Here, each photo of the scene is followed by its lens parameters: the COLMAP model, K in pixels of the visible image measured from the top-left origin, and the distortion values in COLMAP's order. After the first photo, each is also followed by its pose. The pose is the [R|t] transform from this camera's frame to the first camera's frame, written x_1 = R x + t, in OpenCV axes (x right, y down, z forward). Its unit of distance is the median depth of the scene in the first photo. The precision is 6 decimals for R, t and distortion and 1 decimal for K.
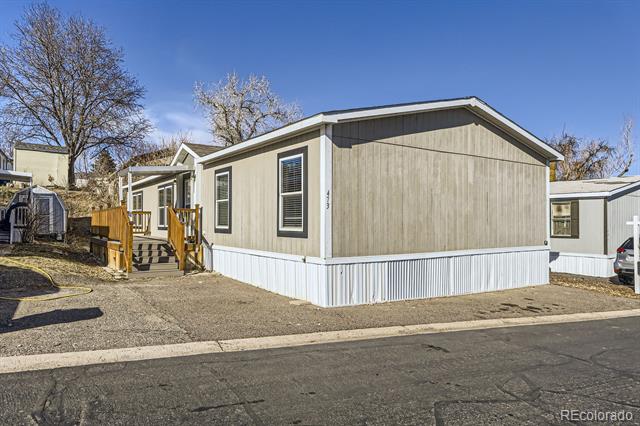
lens RADIAL K [[421.8, 0, 319.4], [0, 421.8, 213.6], [0, 0, 1]] dist [0.003615, 0.003124]
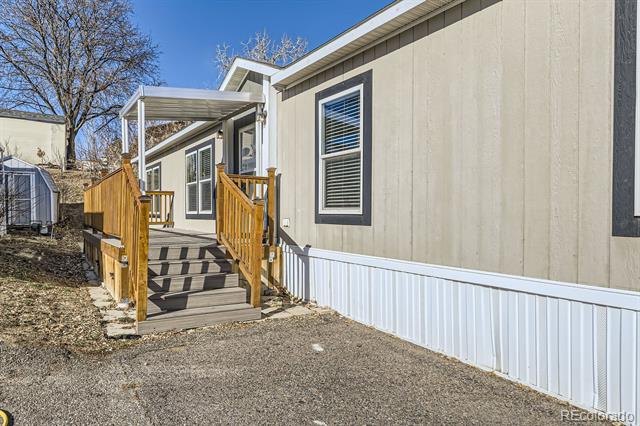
lens RADIAL K [[421.8, 0, 319.4], [0, 421.8, 213.7], [0, 0, 1]] dist [0.003615, 0.003124]
pose [[0.999642, 0.000580, -0.026751, -0.201183], [-0.000027, 0.999786, 0.020667, 0.021079], [0.026757, -0.020659, 0.999428, 0.451873]]
